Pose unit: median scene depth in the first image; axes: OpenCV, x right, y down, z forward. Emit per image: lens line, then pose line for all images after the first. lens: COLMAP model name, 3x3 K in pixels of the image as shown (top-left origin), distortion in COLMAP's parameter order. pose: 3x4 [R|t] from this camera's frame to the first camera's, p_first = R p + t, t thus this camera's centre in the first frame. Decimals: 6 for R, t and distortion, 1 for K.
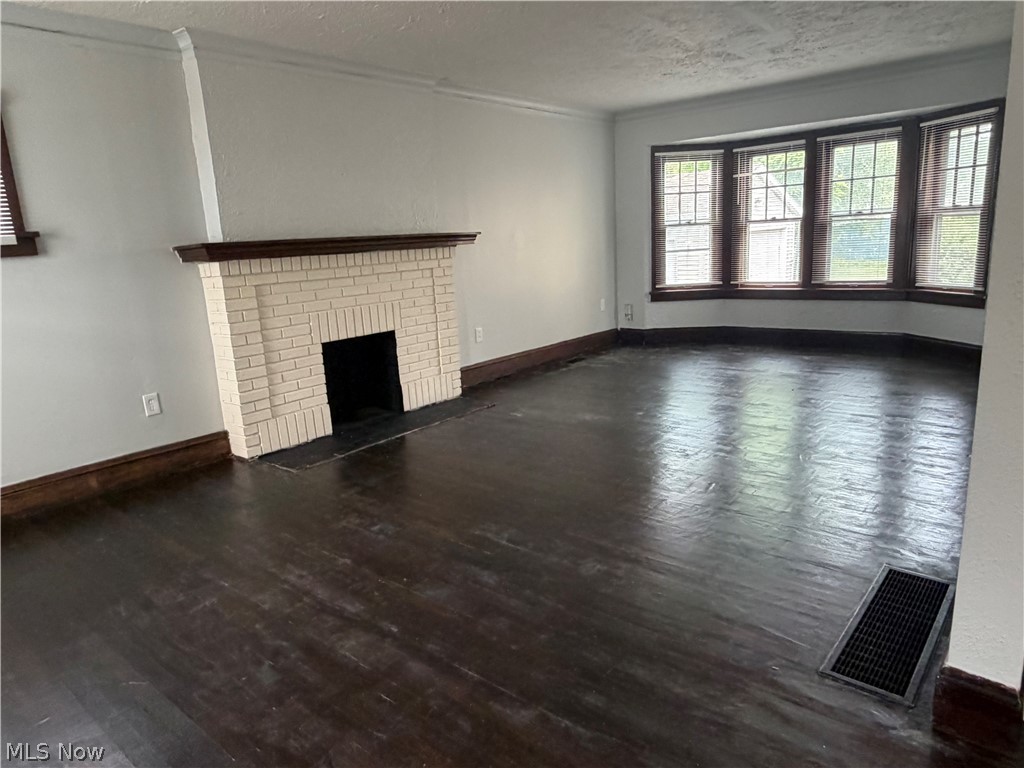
lens RADIAL K [[664.5, 0, 513.0], [0, 664.5, 383.7], [0, 0, 1]] dist [0.000076, -0.002798]
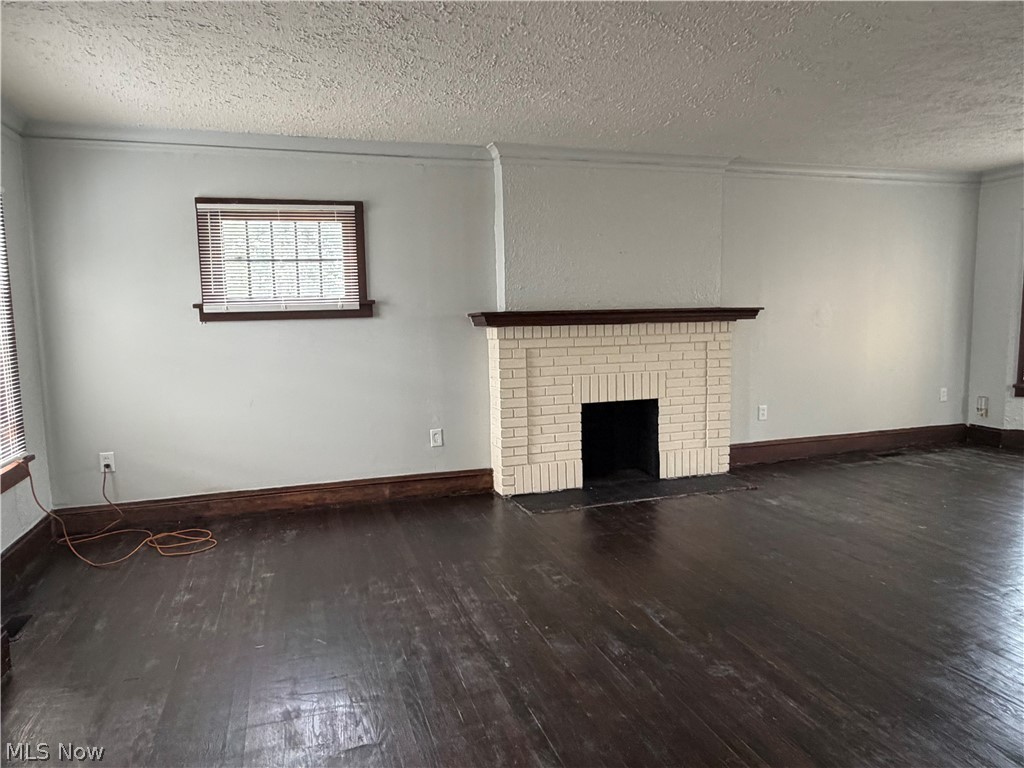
lens RADIAL K [[664.5, 0, 512.4], [0, 664.5, 385.9], [0, 0, 1]] dist [0.000076, -0.002798]
pose [[0.852264, 0.094268, -0.514548, 0.182638], [-0.138886, 0.989104, -0.048833, -0.020684], [0.504338, 0.113082, 0.856070, -0.003053]]
